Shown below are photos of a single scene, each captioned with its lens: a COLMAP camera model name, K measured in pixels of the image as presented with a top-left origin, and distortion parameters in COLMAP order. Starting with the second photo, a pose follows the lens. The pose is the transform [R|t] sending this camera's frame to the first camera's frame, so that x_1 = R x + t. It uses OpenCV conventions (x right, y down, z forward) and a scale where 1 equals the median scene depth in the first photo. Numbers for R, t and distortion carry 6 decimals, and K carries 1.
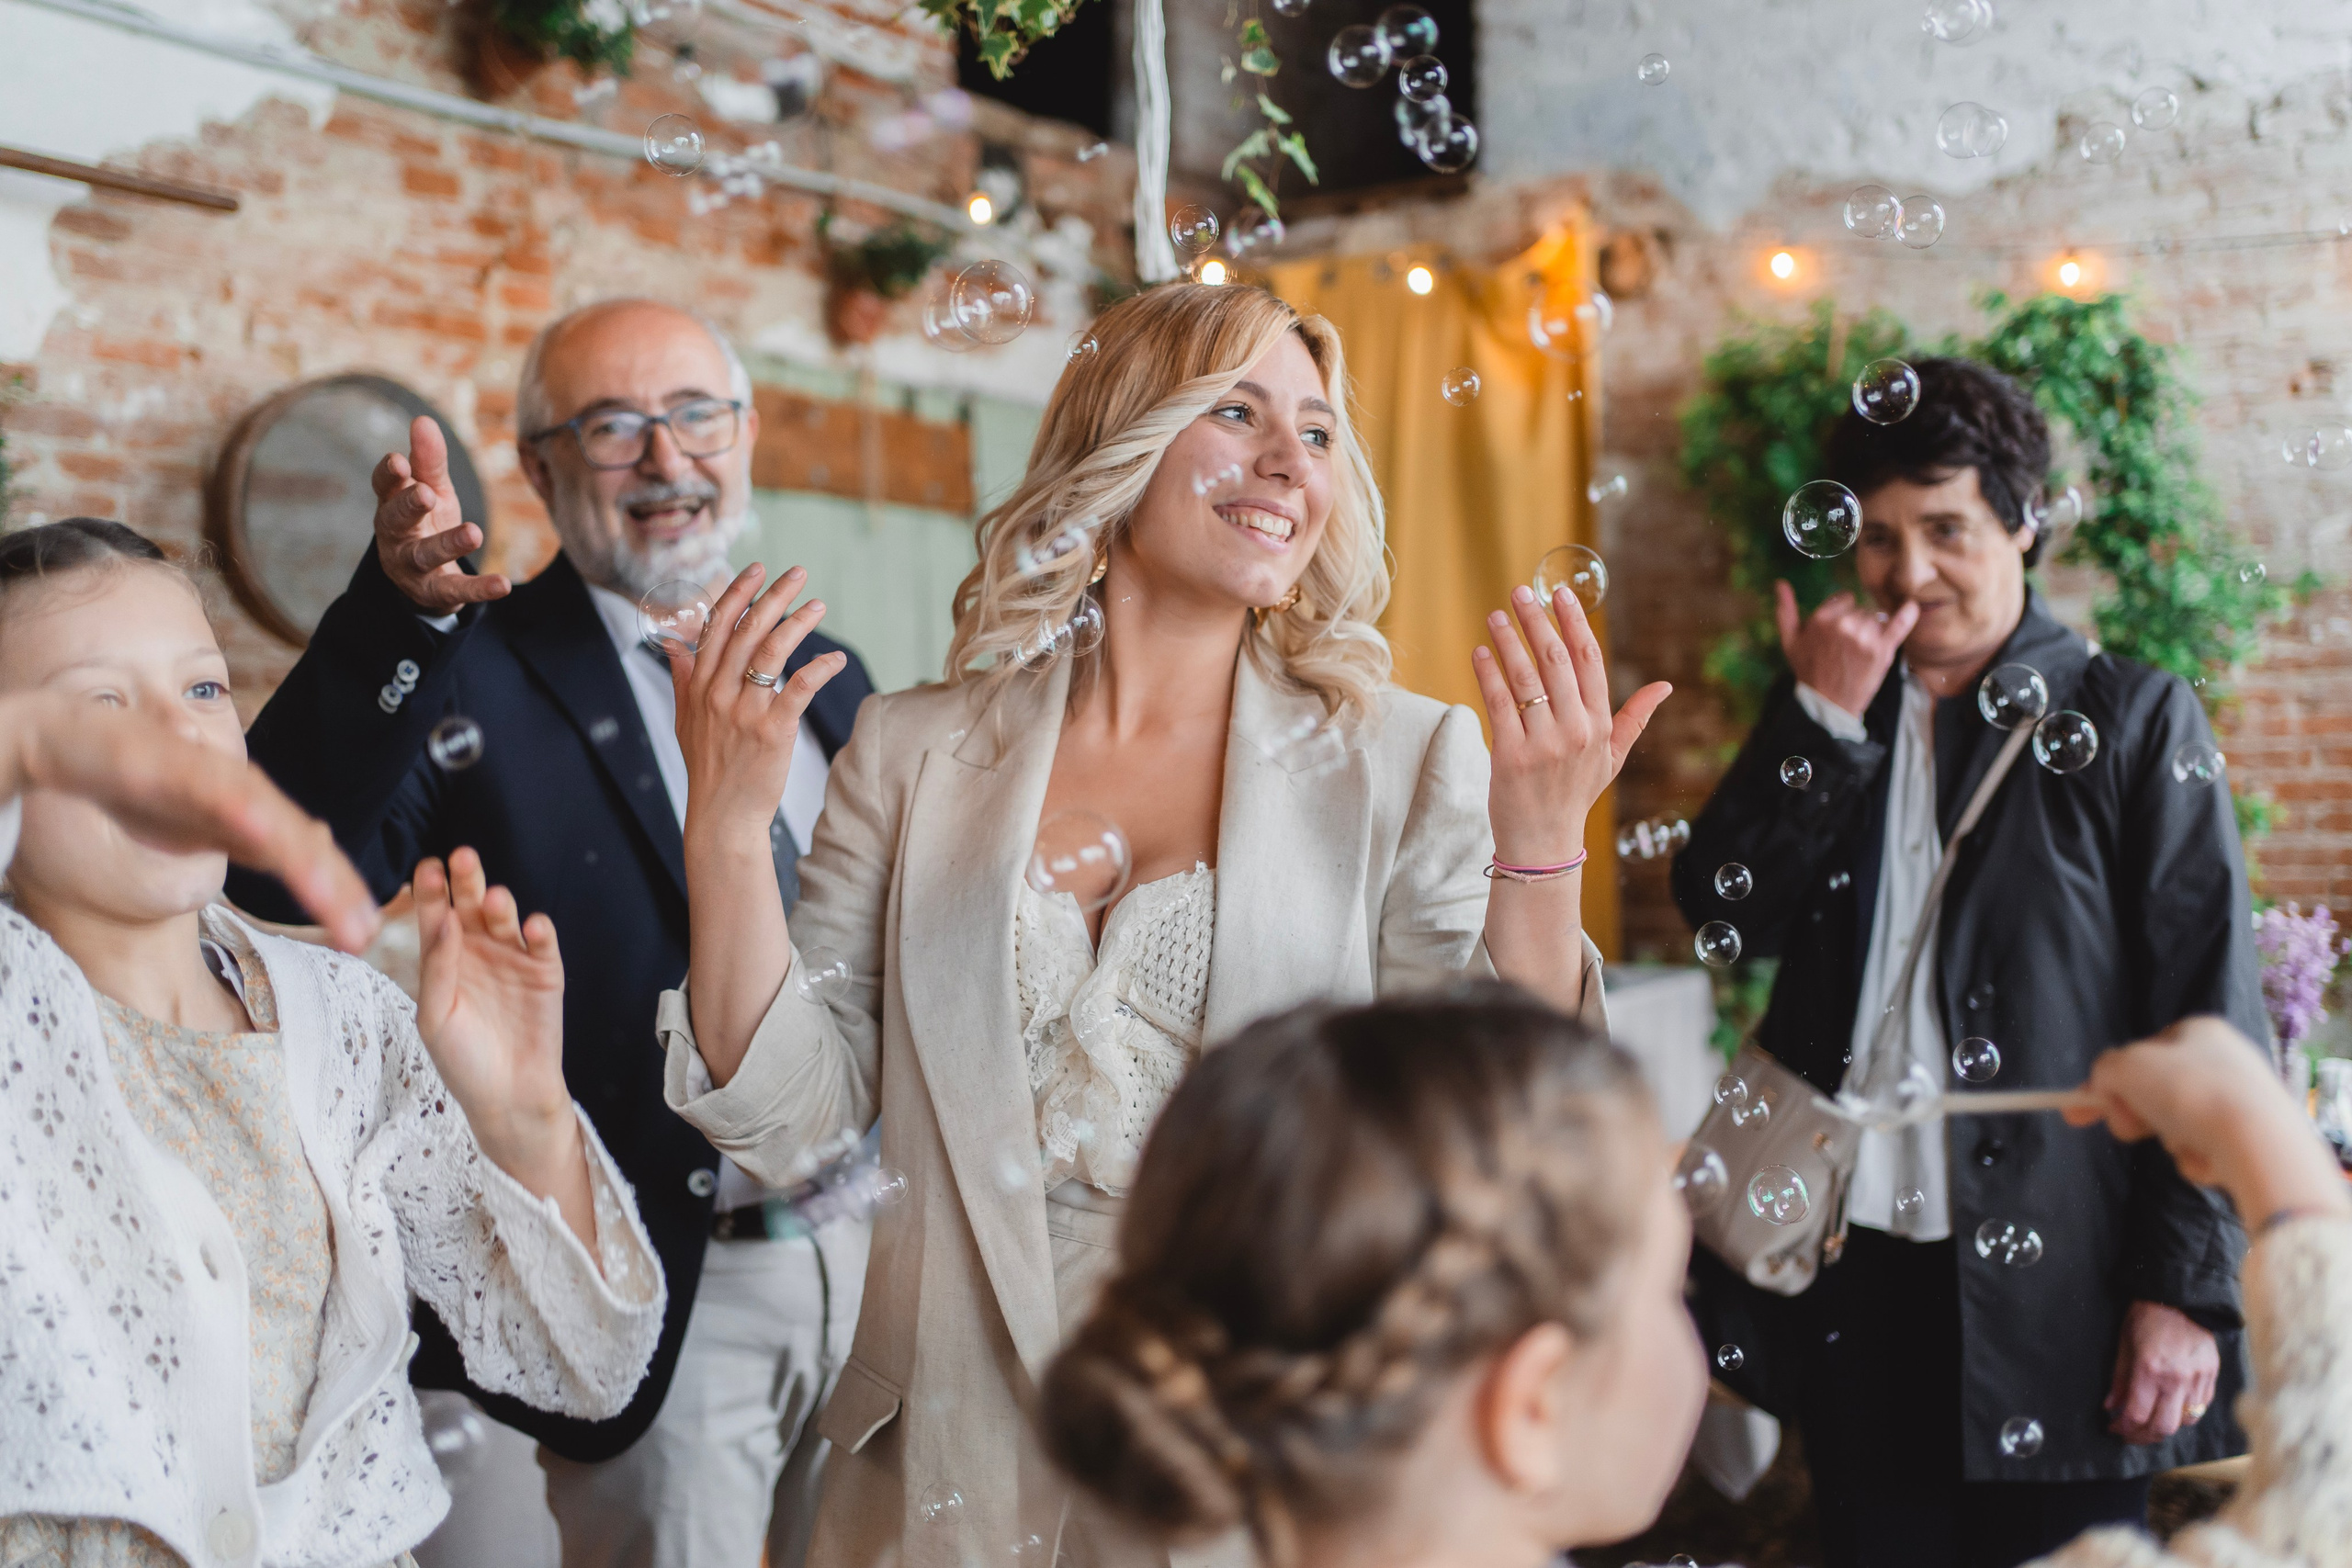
lens RADIAL K [[2377.6, 0, 1176.8], [0, 2377.6, 699.3], [0, 0, 1]] dist [-0.008714, -0.012034]
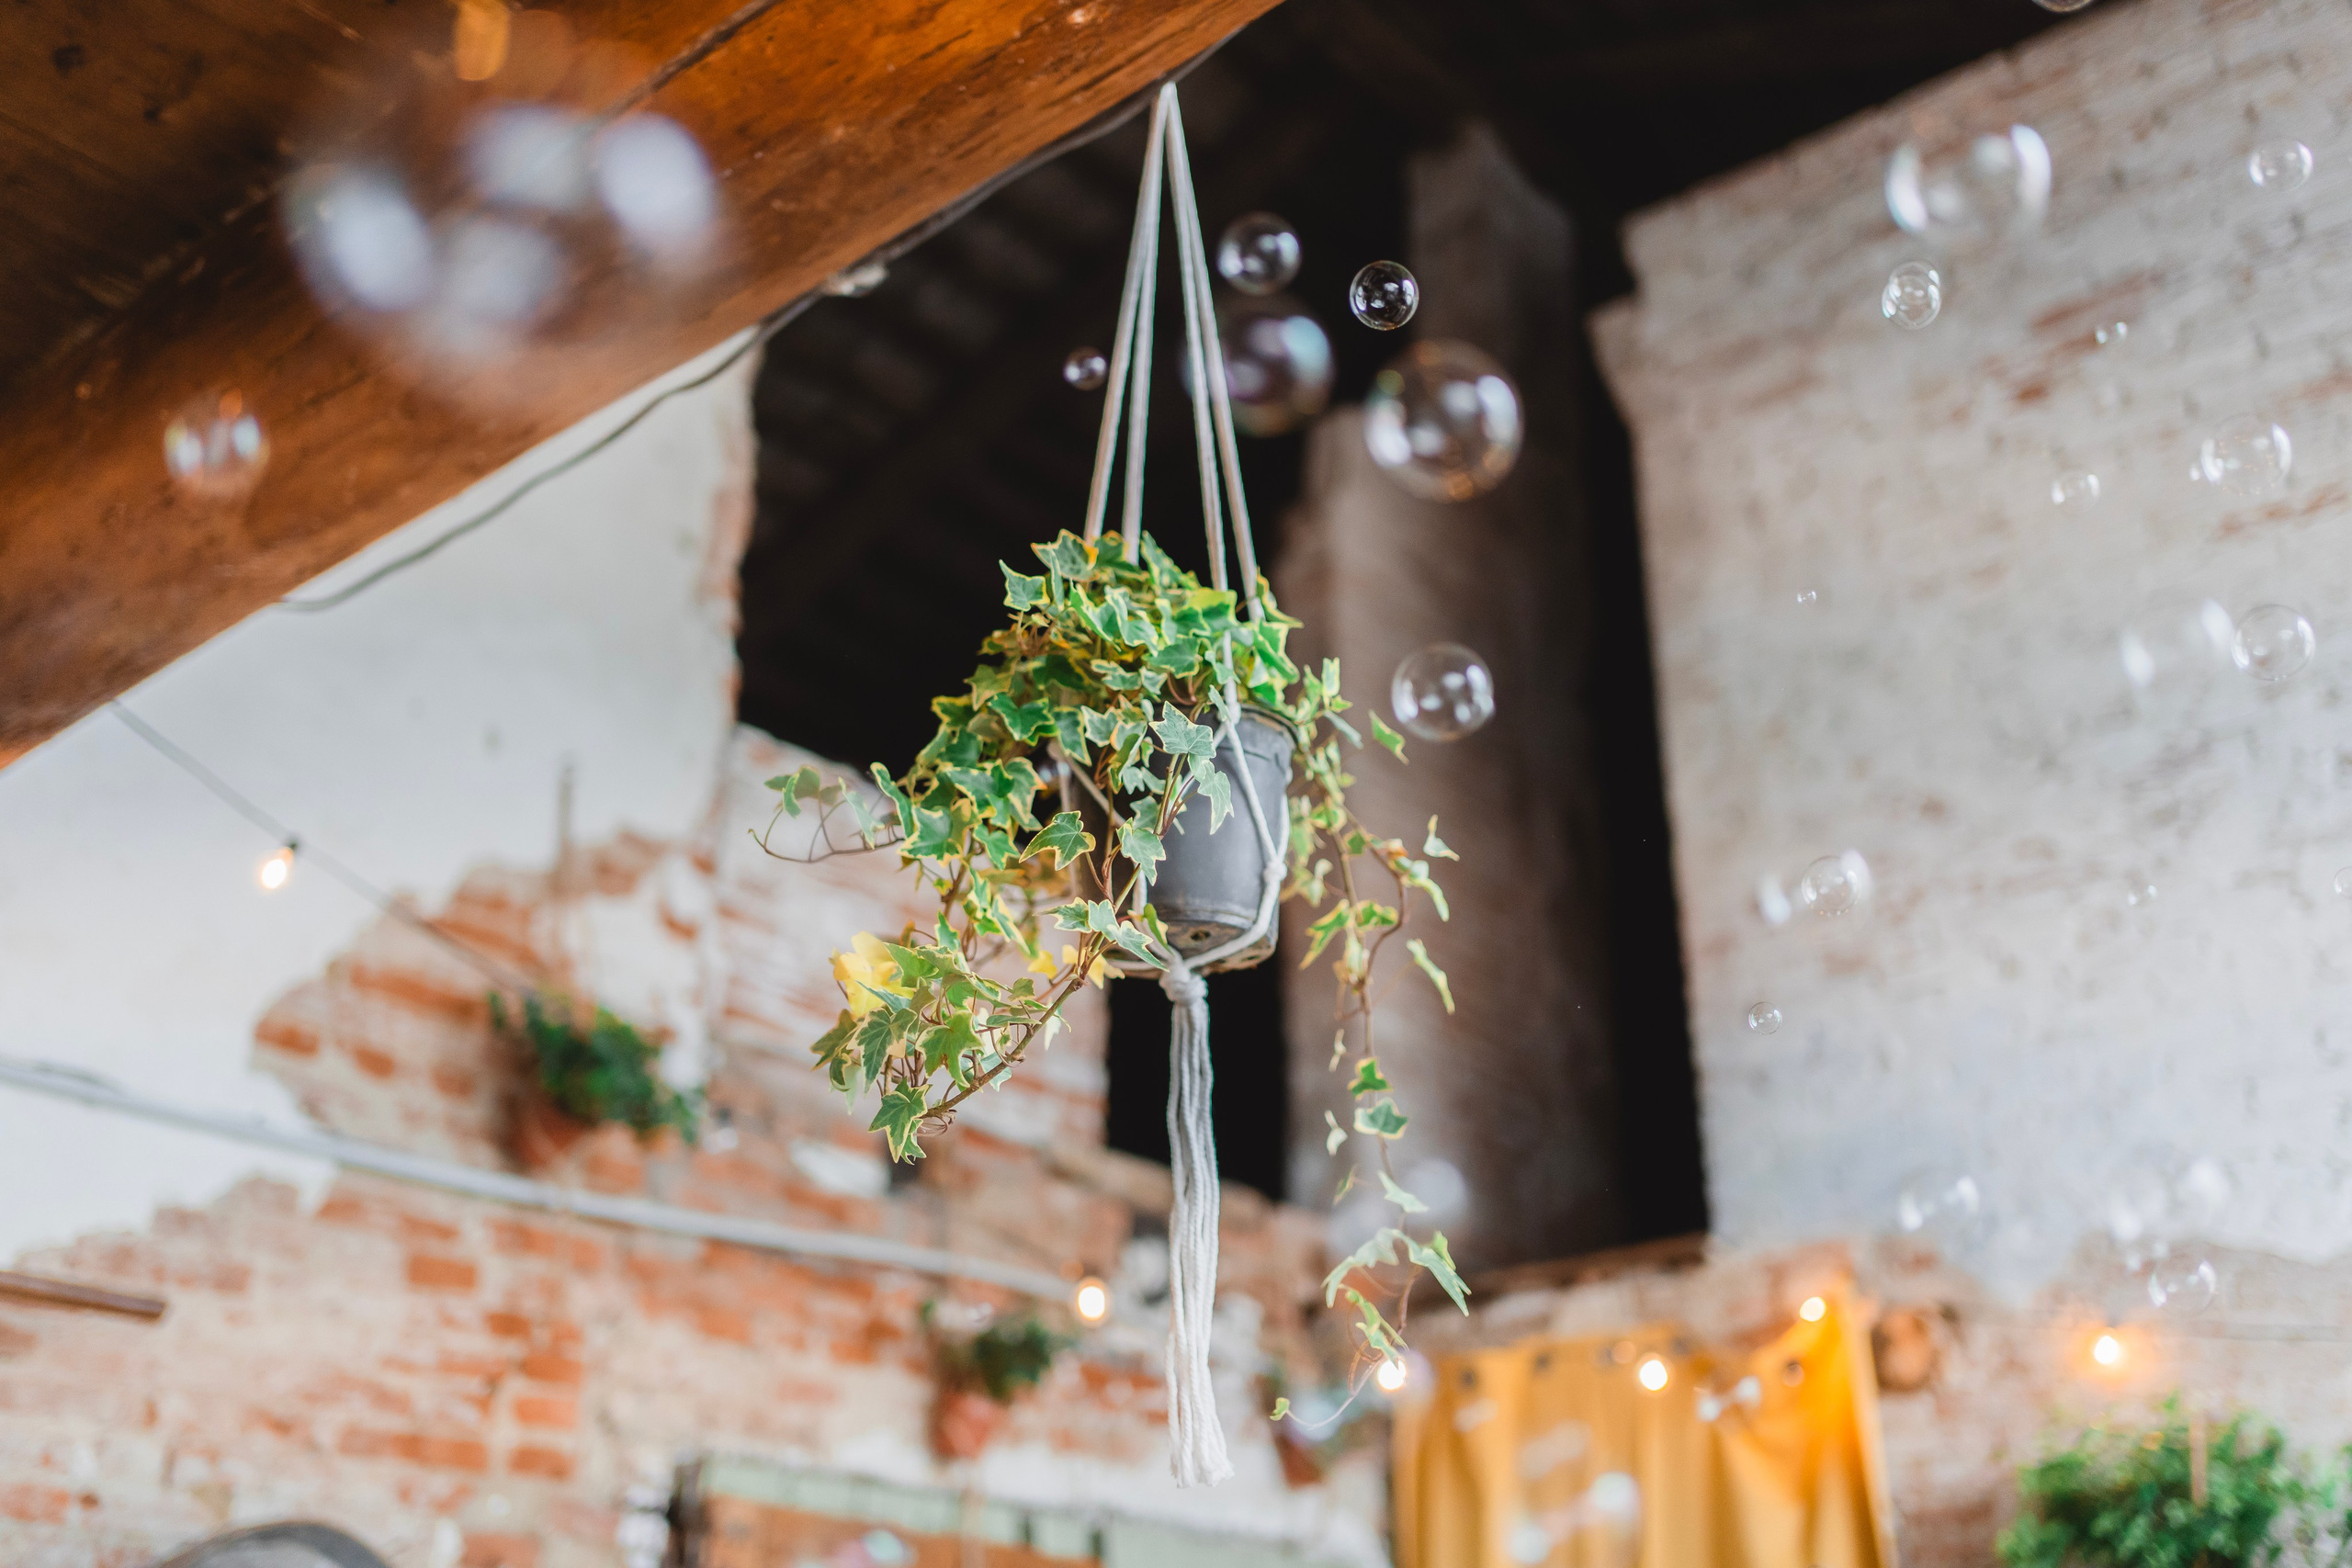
lens RADIAL K [[2327.8, 0, 1176.0], [0, 2327.8, 784.0], [0, 0, 1]] dist [-0.000670, 0.016082]
pose [[0.995208, -0.028309, -0.093593, 0.022042], [-0.010431, 0.920976, -0.389480, -0.055263], [0.097223, 0.388590, 0.916267, 0.191779]]
